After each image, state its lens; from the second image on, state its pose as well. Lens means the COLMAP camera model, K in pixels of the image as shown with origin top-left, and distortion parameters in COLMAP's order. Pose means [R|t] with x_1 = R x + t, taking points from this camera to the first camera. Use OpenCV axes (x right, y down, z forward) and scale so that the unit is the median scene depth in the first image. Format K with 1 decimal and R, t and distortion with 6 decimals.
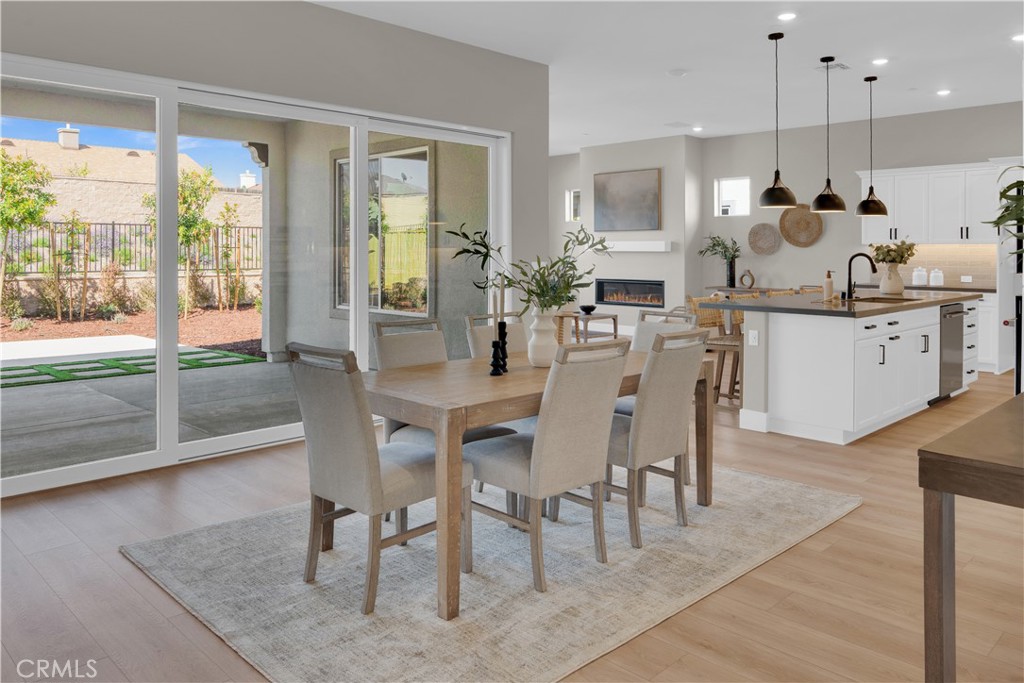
lens RADIAL K [[745.5, 0, 497.7], [0, 745.5, 266.0], [0, 0, 1]] dist [0.011870, 0.006952]
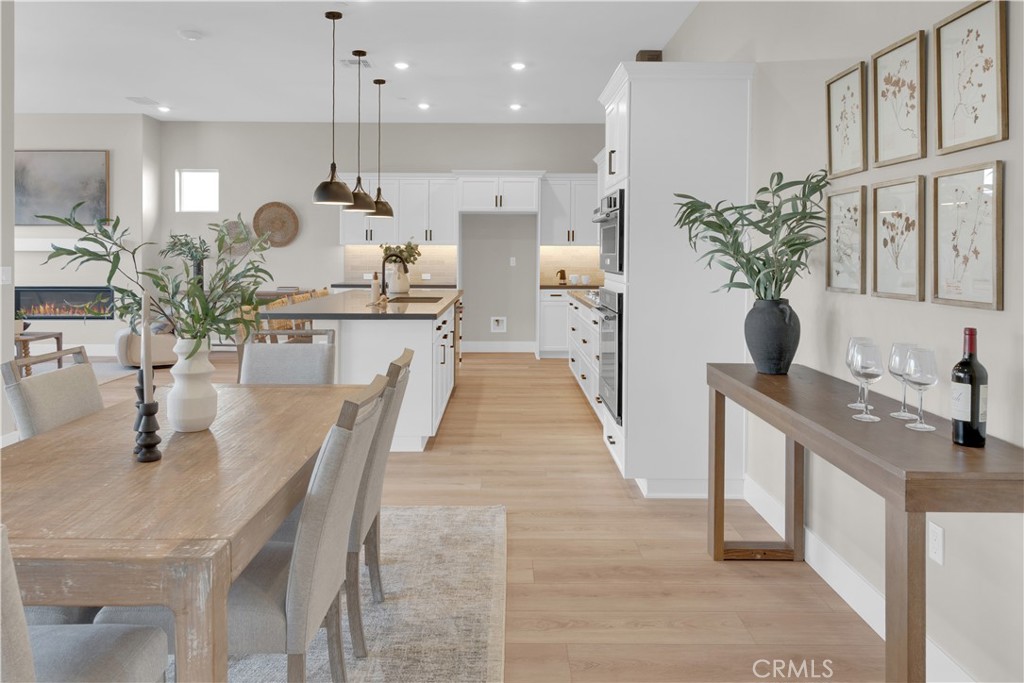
lens RADIAL K [[745.5, 0, 497.7], [0, 745.5, 266.0], [0, 0, 1]] dist [0.011870, 0.006952]
pose [[0.702995, -0.012643, 0.711082, -0.090141], [0.012214, 0.999909, 0.005703, -0.003682], [-0.711090, 0.004676, 0.703086, 0.144960]]
